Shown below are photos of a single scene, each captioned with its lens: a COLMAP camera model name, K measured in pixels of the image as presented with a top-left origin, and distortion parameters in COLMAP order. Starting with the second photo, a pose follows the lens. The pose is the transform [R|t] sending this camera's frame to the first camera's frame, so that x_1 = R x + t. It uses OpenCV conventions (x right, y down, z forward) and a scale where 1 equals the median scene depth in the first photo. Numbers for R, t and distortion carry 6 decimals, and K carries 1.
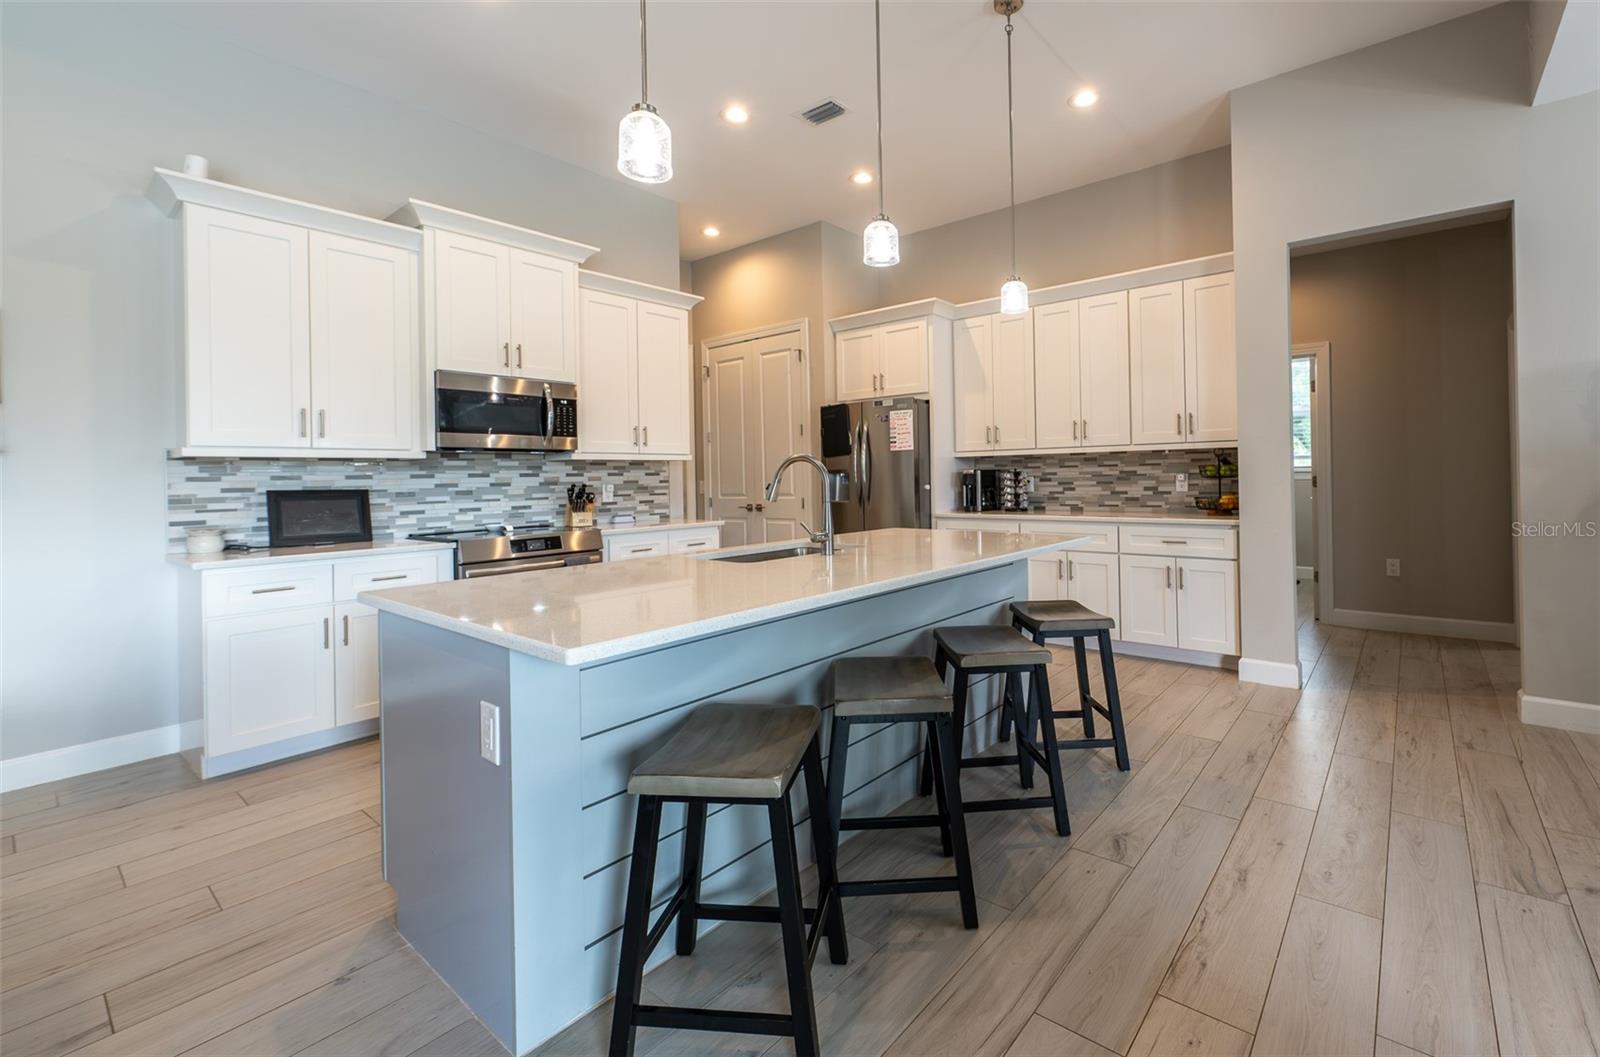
lens RADIAL K [[617.8, 0, 800.4], [0, 617.8, 473.5], [0, 0, 1]] dist [-0.001135, -0.000031]
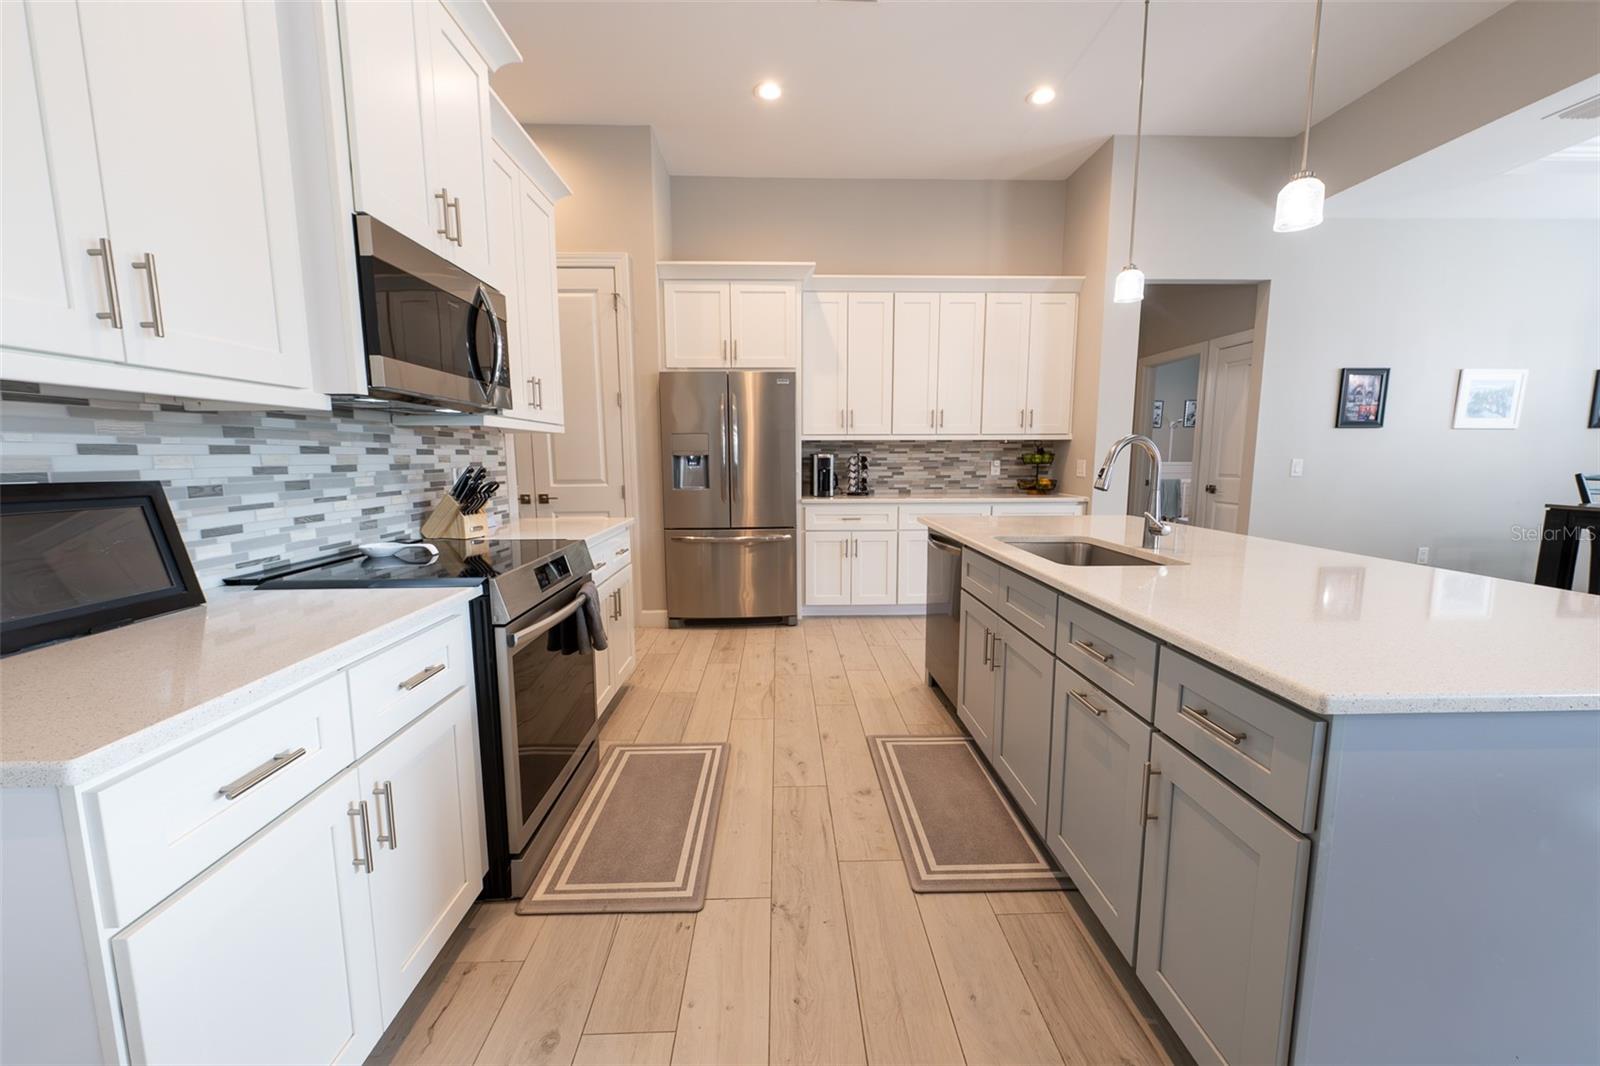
lens RADIAL K [[622.8, 0, 797.4], [0, 622.8, 538.0], [0, 0, 1]] dist [0.000746, -0.000048]
pose [[0.776576, -0.067755, 0.626370, -0.473689], [-0.013514, 0.992180, 0.124079, 0.005288], [-0.629879, -0.104821, 0.769587, 0.314558]]
